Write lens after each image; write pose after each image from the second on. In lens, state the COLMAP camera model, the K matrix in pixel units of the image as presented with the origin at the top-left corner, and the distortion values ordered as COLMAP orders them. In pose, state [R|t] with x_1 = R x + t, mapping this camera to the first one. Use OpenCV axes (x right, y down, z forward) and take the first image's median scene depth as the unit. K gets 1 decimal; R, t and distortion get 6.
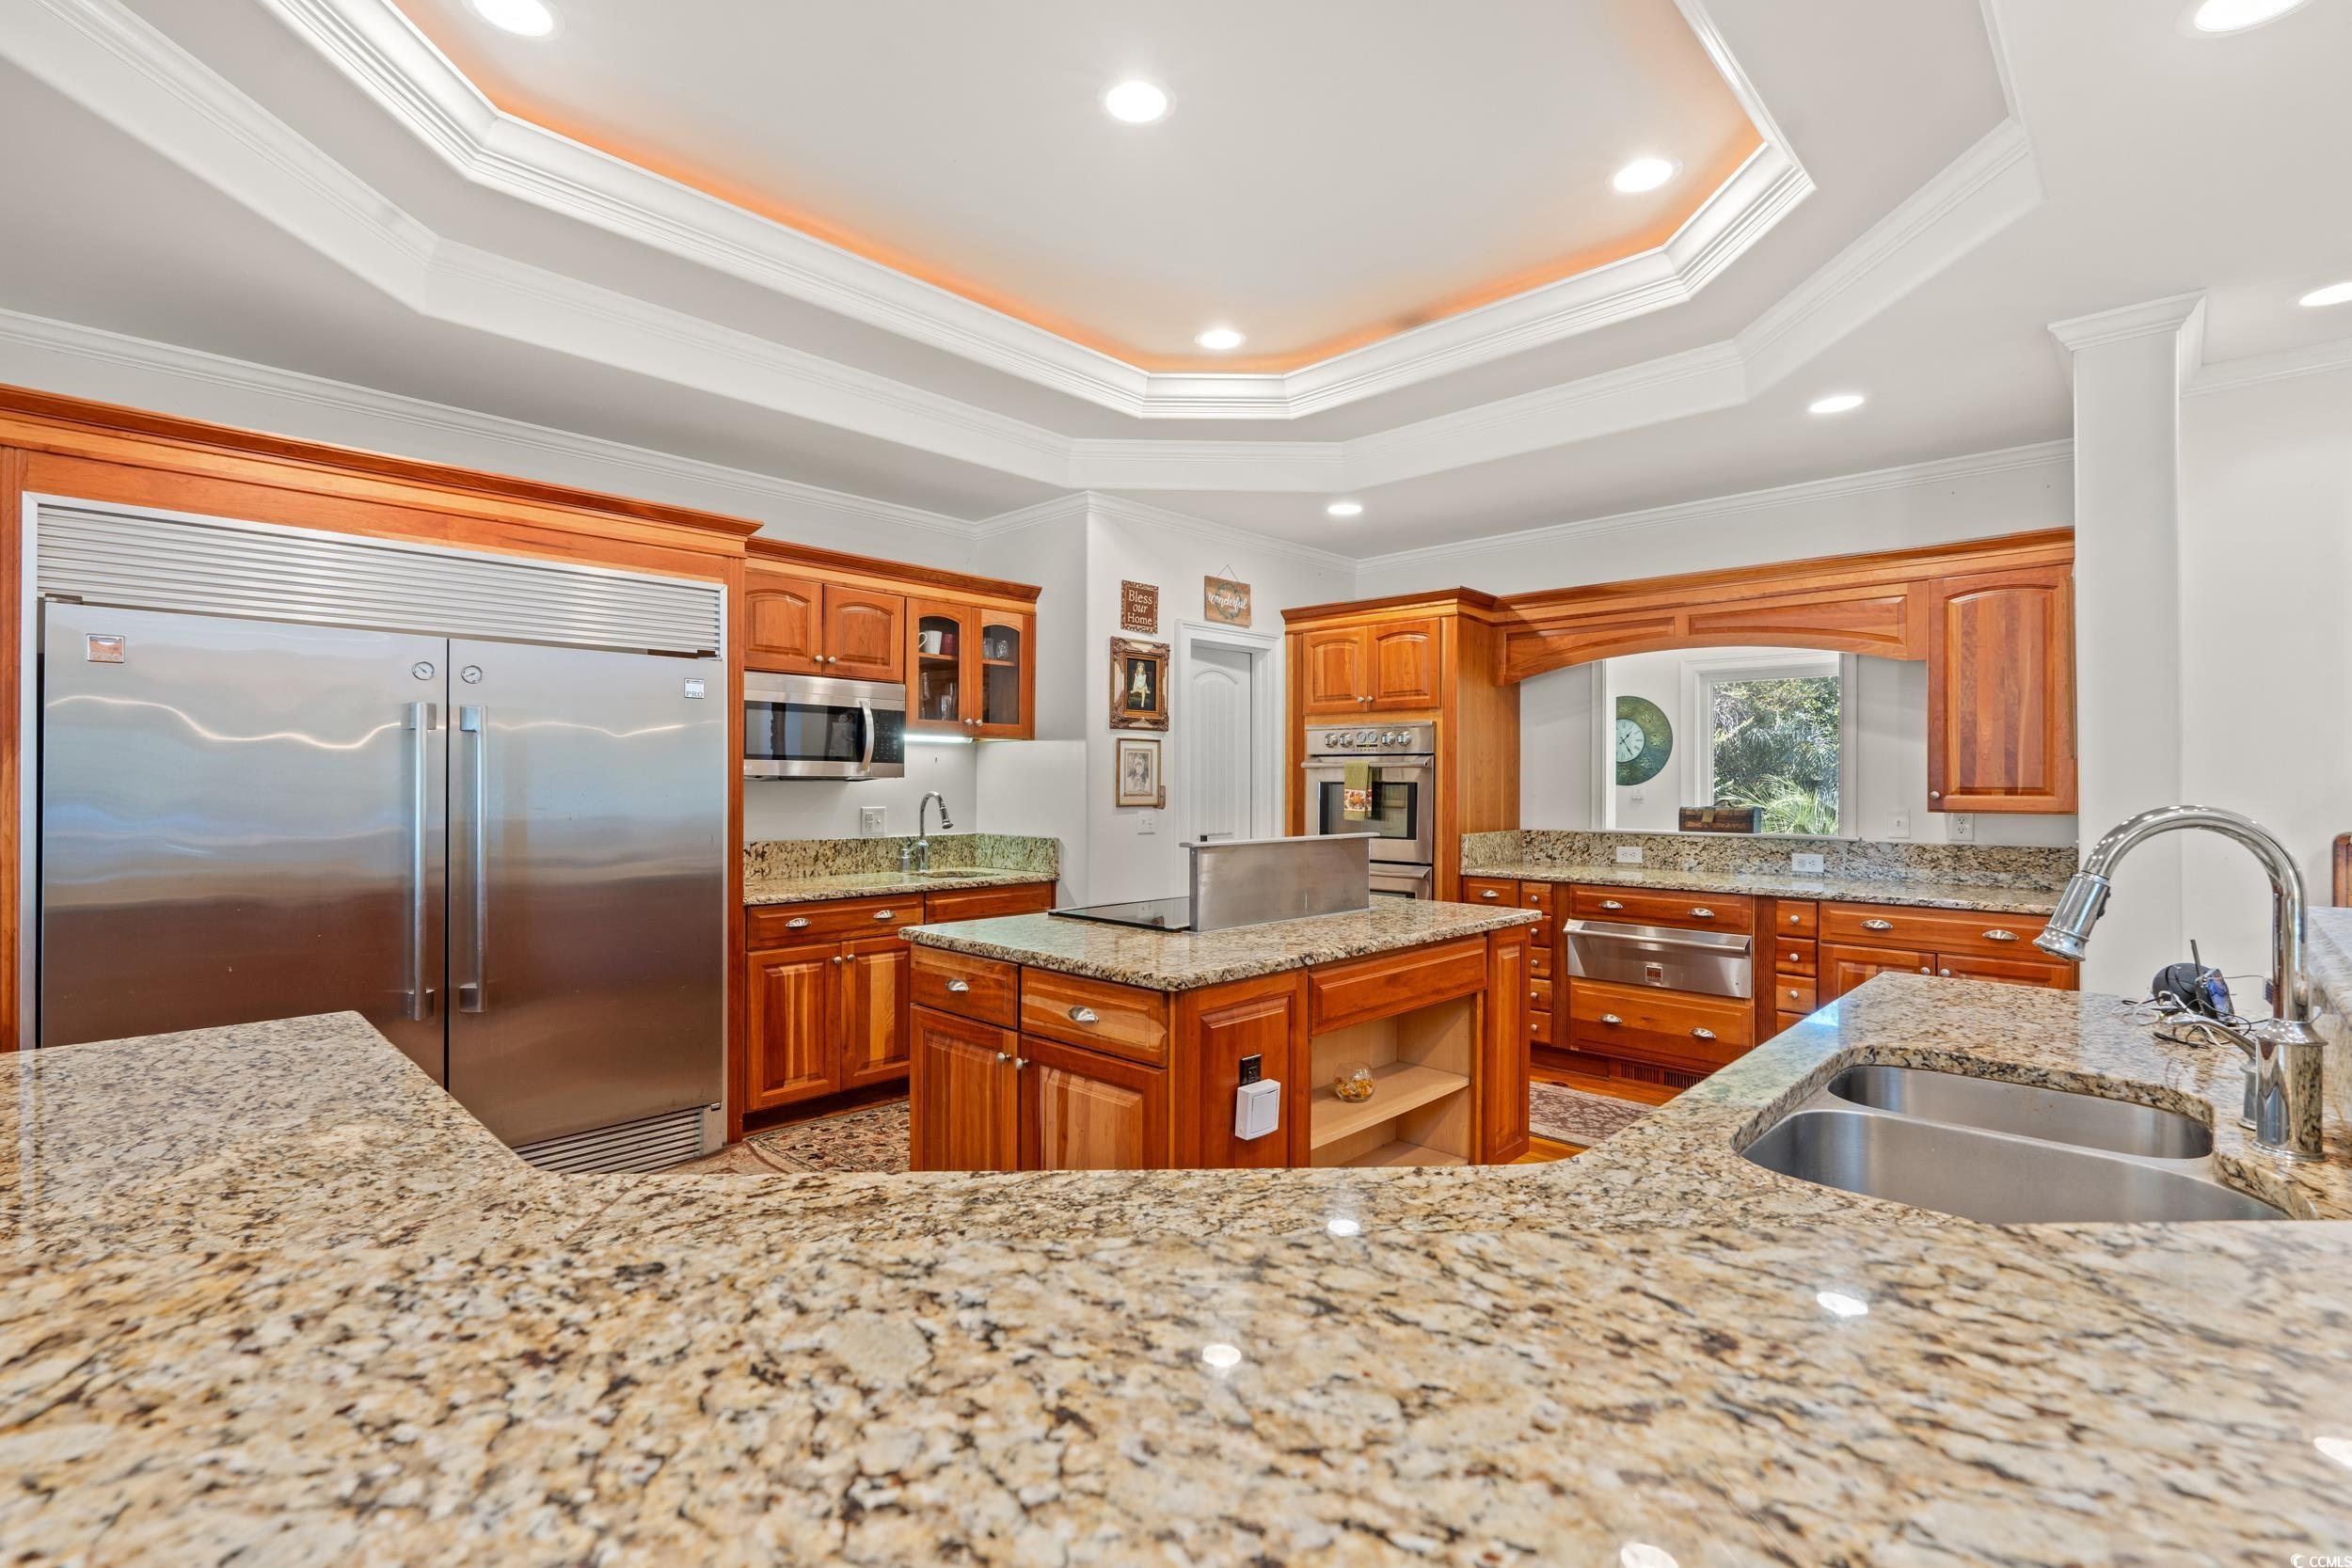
lens RADIAL K [[1034.5, 0, 1157.3], [0, 1034.5, 787.8], [0, 0, 1]] dist [-0.010138, 0.001656]
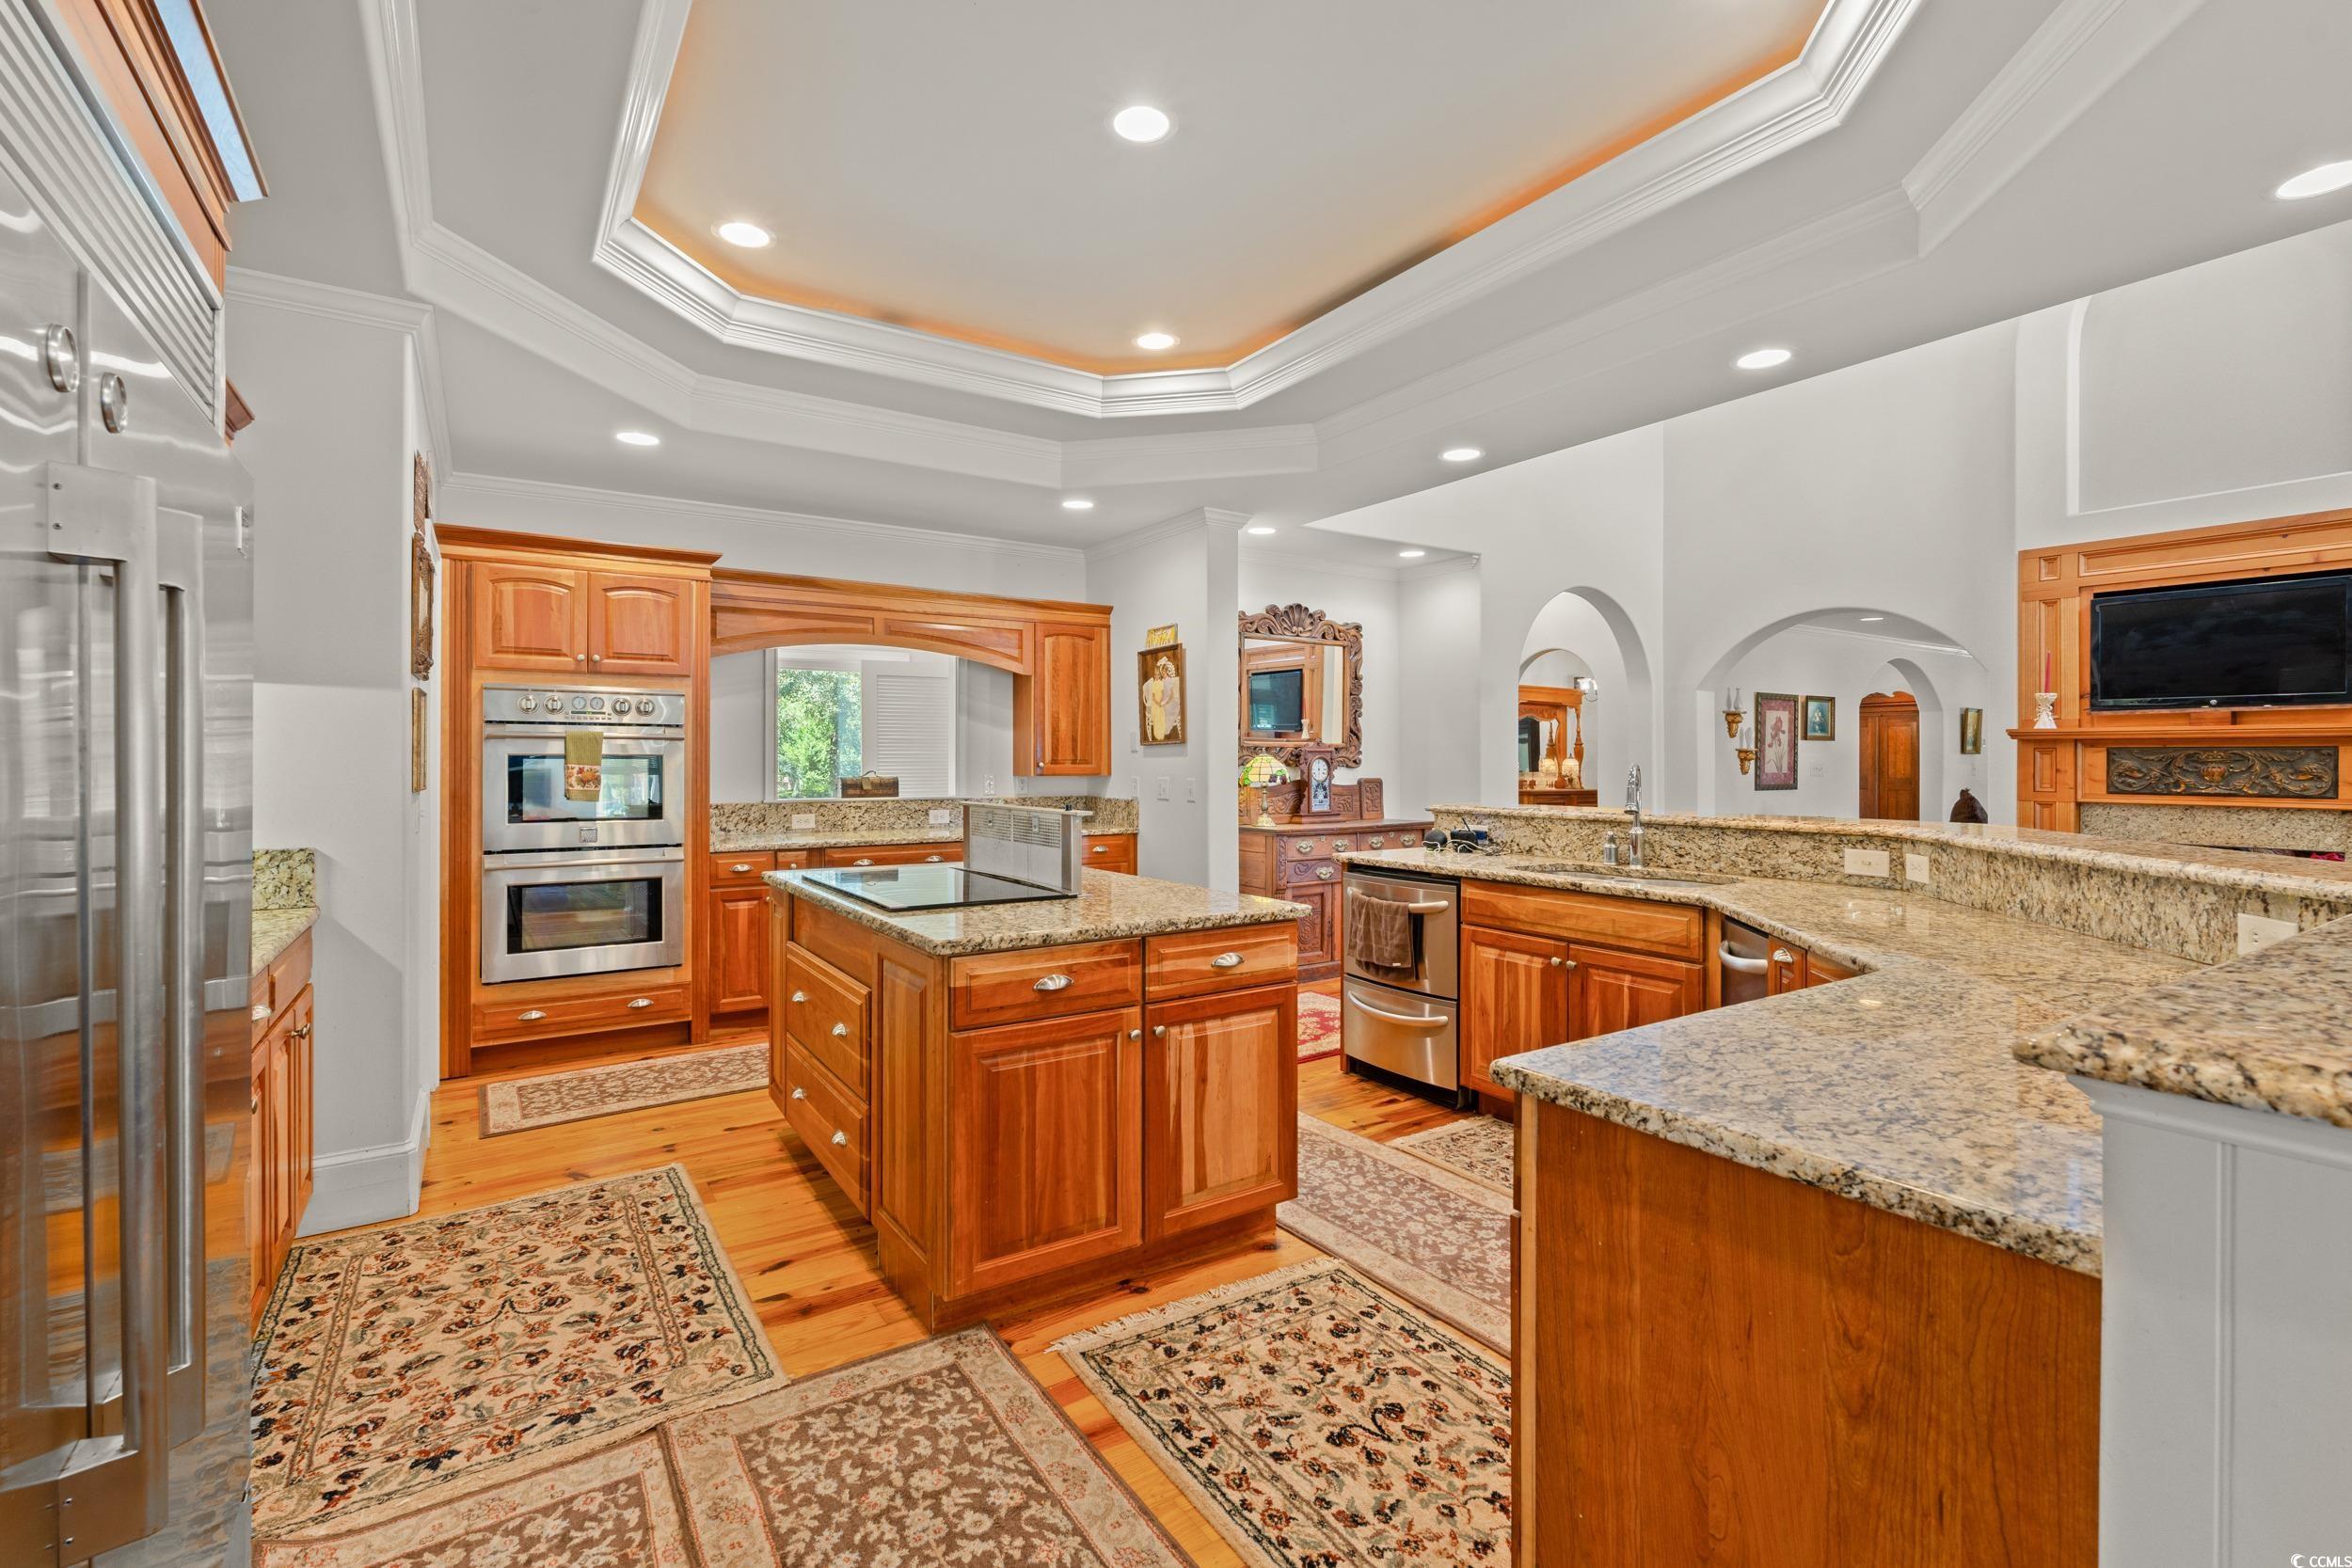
lens RADIAL K [[1034.5, 0, 1155.8], [0, 1034.5, 764.7], [0, 0, 1]] dist [-0.010138, 0.001656]
pose [[0.234264, -0.006035, 0.972154, -0.653363], [0.005153, 0.999974, 0.004966, 0.000128], [-0.972159, 0.003846, 0.234289, 0.447691]]
